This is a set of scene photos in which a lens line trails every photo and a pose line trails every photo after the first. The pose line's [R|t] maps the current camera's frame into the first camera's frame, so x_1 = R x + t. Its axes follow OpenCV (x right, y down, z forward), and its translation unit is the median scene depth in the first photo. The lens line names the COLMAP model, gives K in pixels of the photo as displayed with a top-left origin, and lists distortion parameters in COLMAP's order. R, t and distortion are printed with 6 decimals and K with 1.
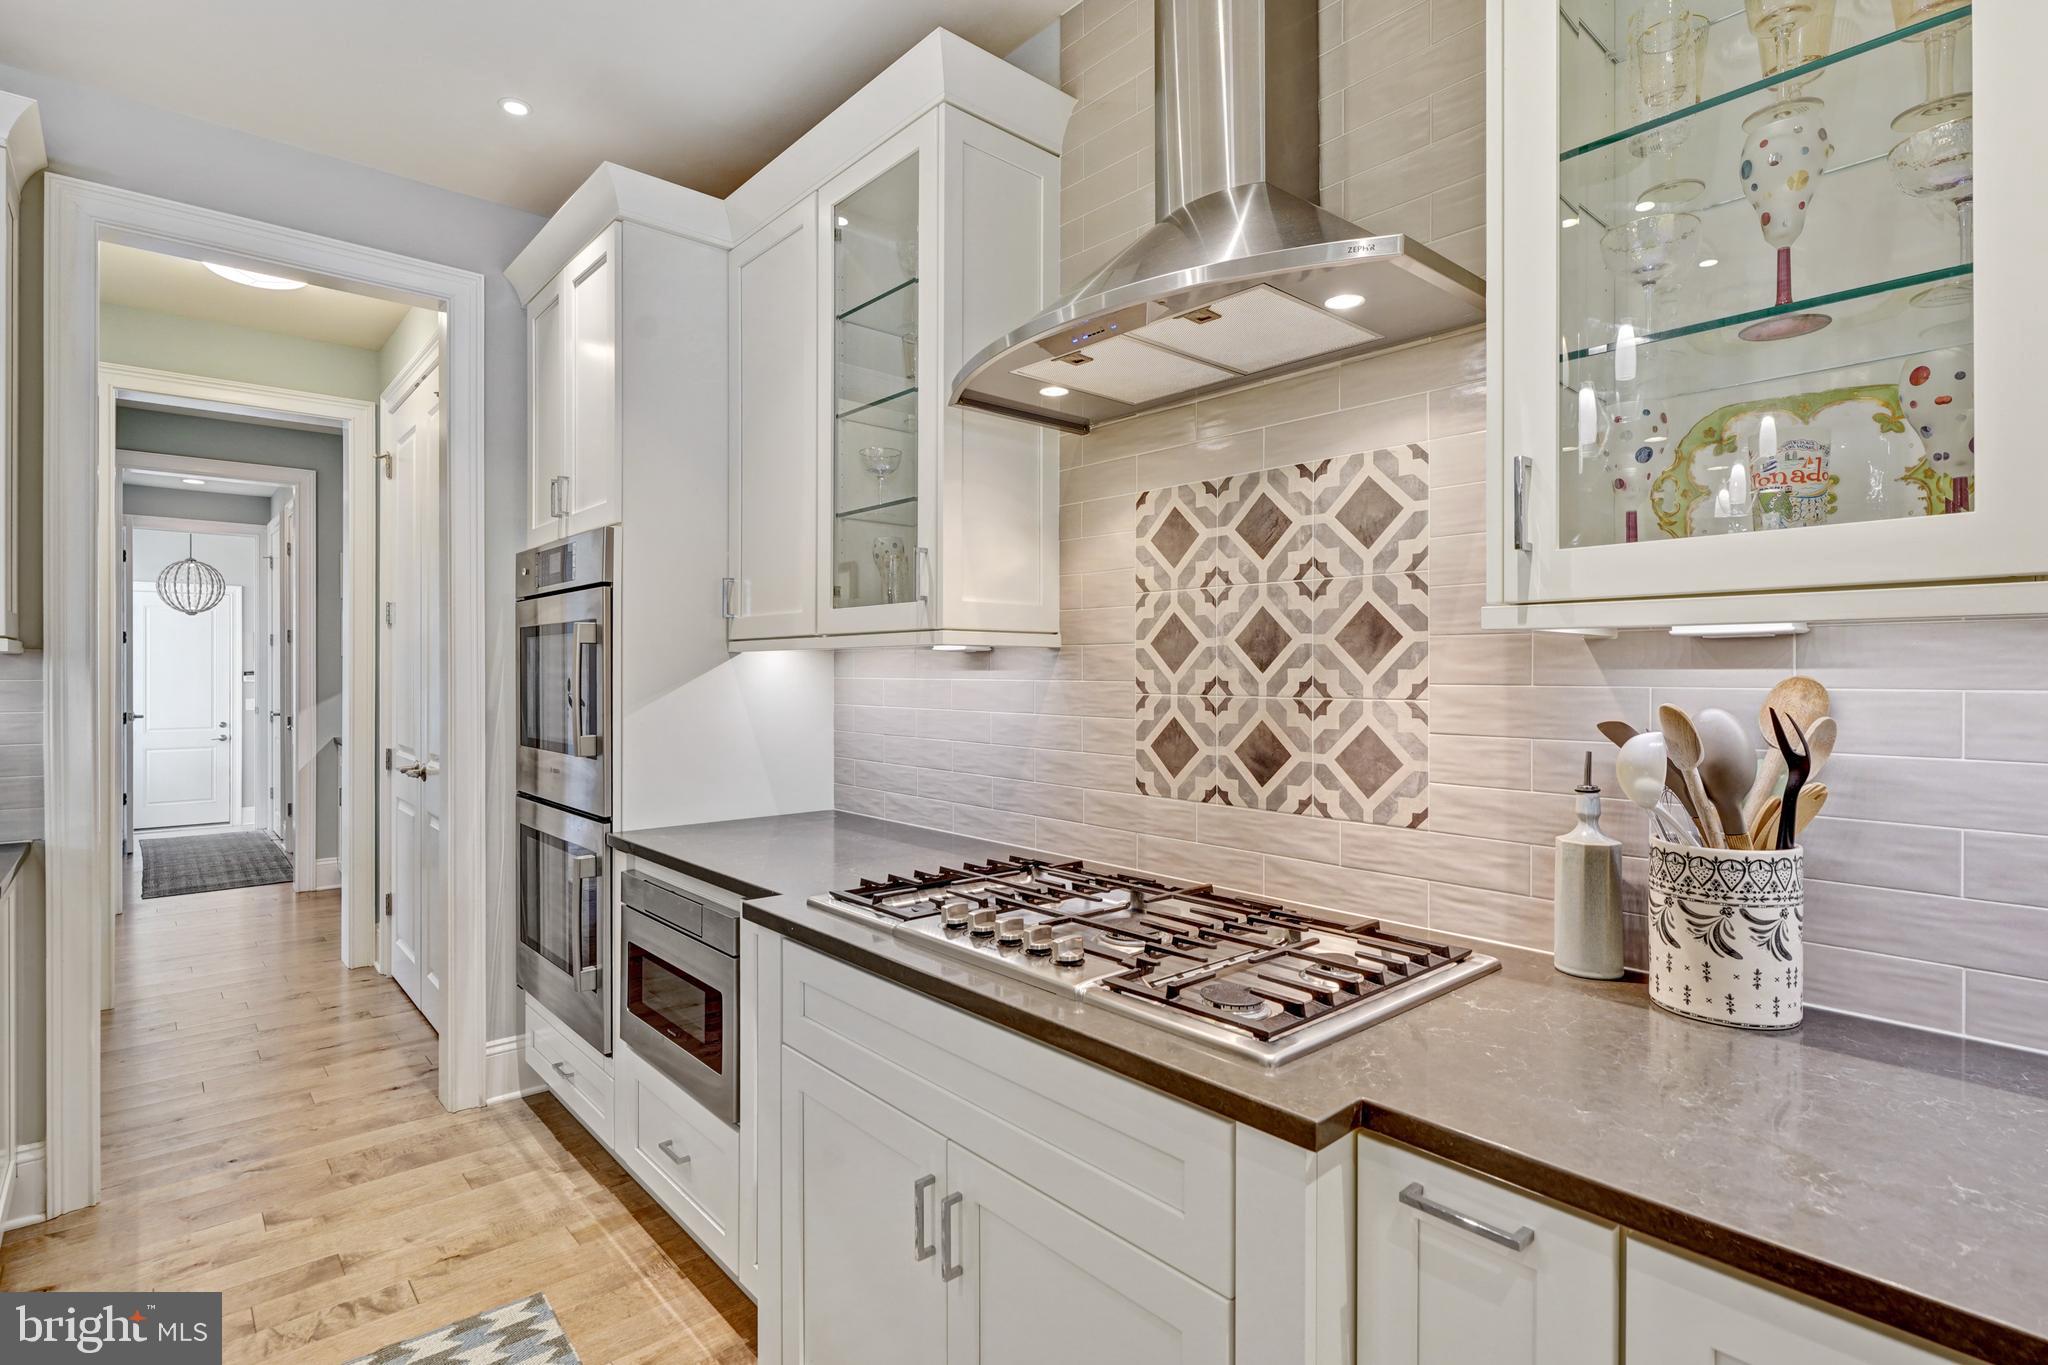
lens RADIAL K [[989.0, 0, 1010.4], [0, 989.0, 676.0], [0, 0, 1]] dist [-0.016388, -0.000056]
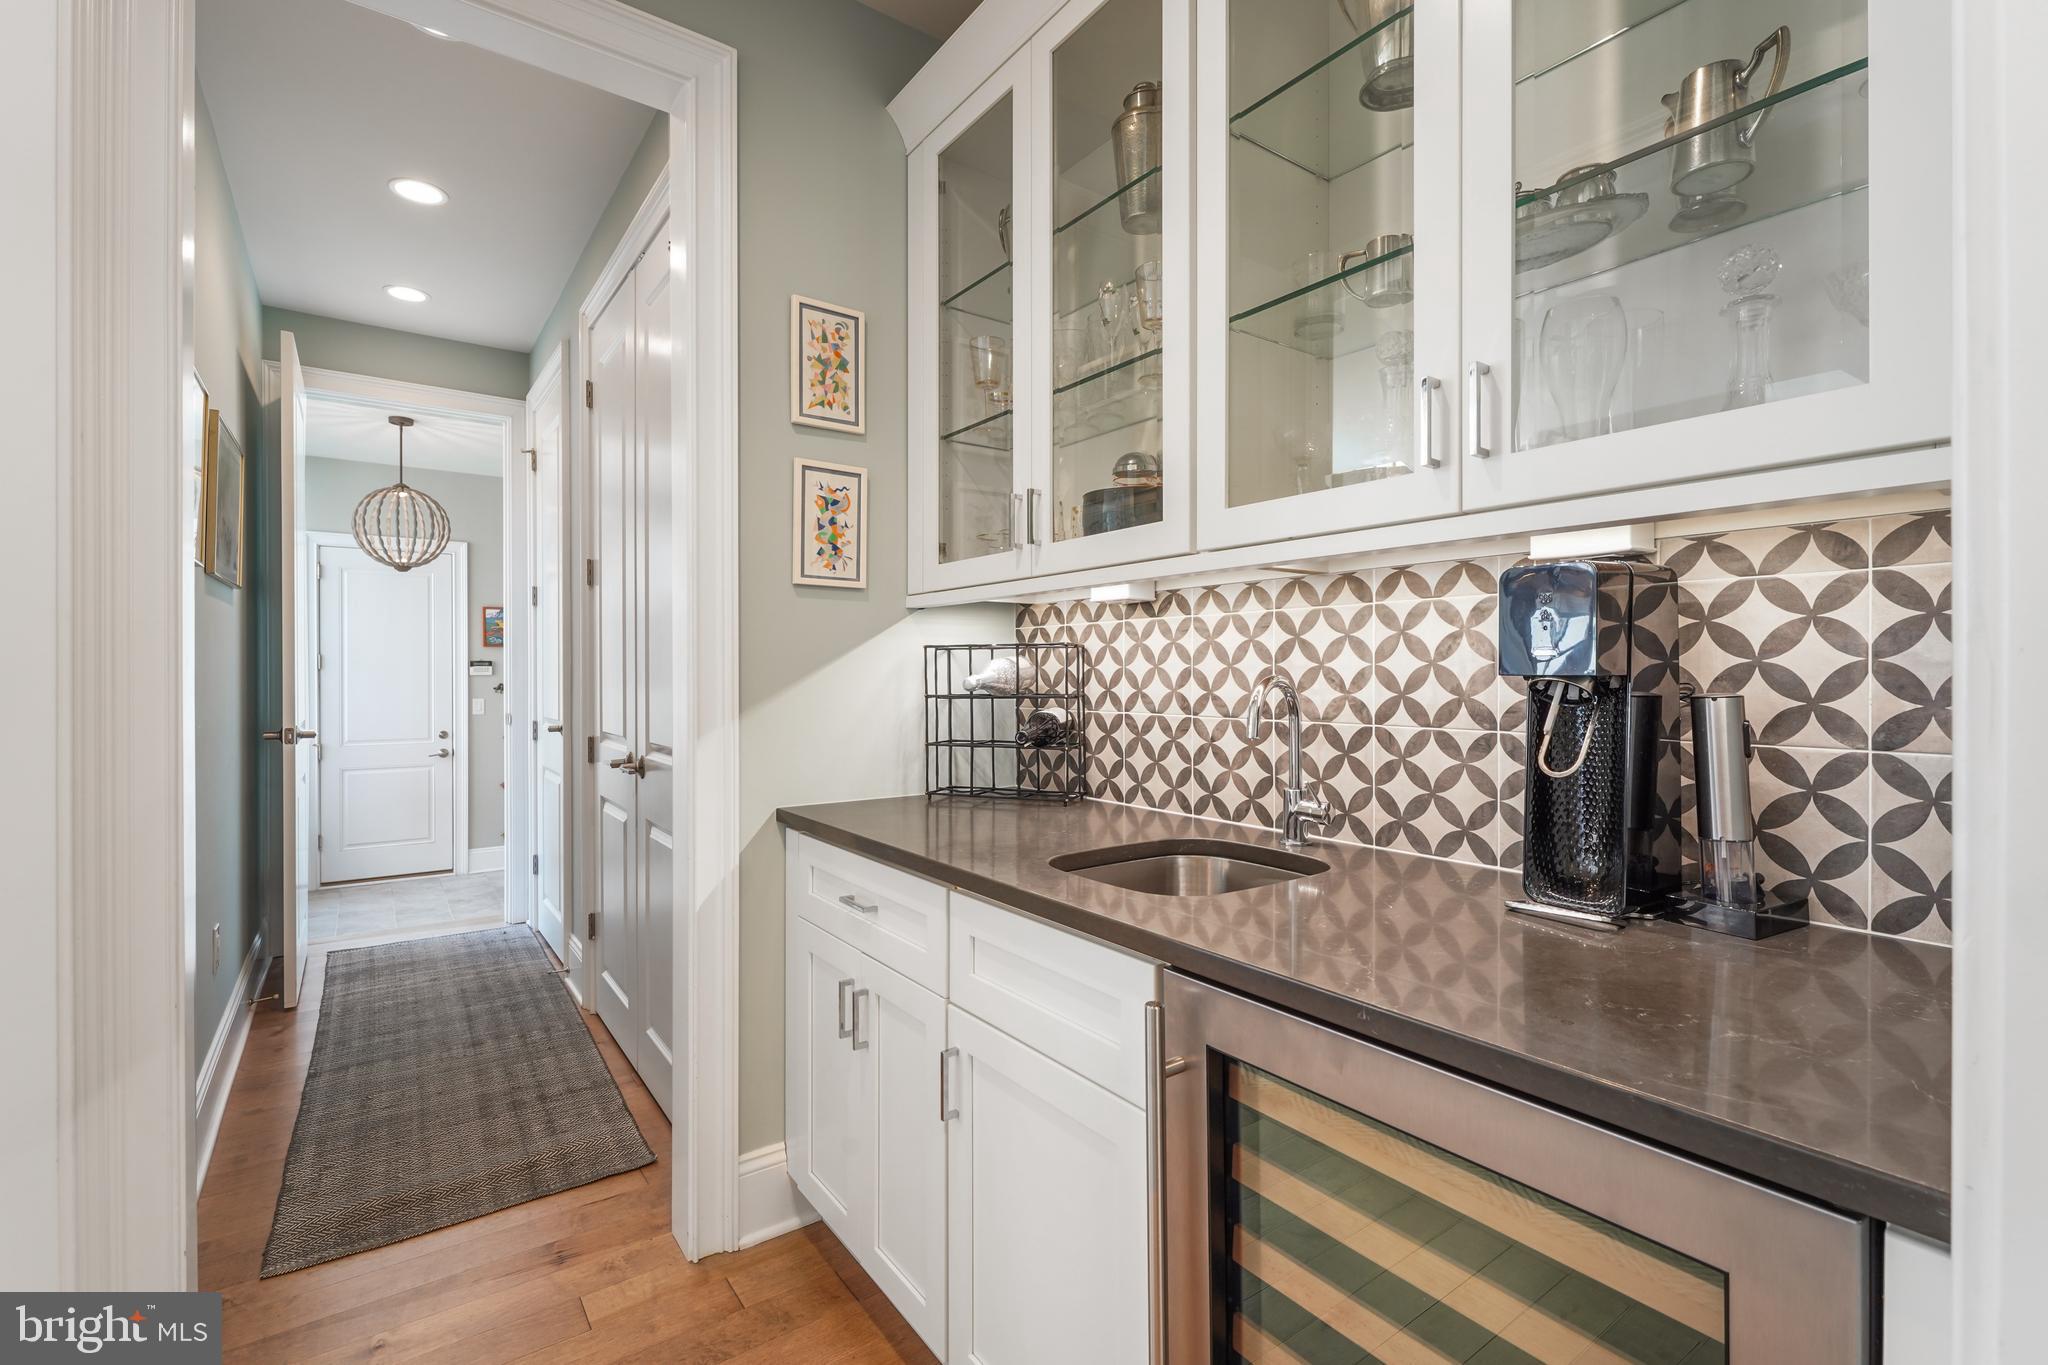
lens RADIAL K [[904.3, 0, 990.0], [0, 904.3, 676.2], [0, 0, 1]] dist [0.000187, -0.000007]
pose [[0.992812, -0.003674, -0.119631, -1.471641], [0.004128, 0.999985, 0.003549, 0.034293], [0.119616, -0.004017, 0.992812, 1.747832]]
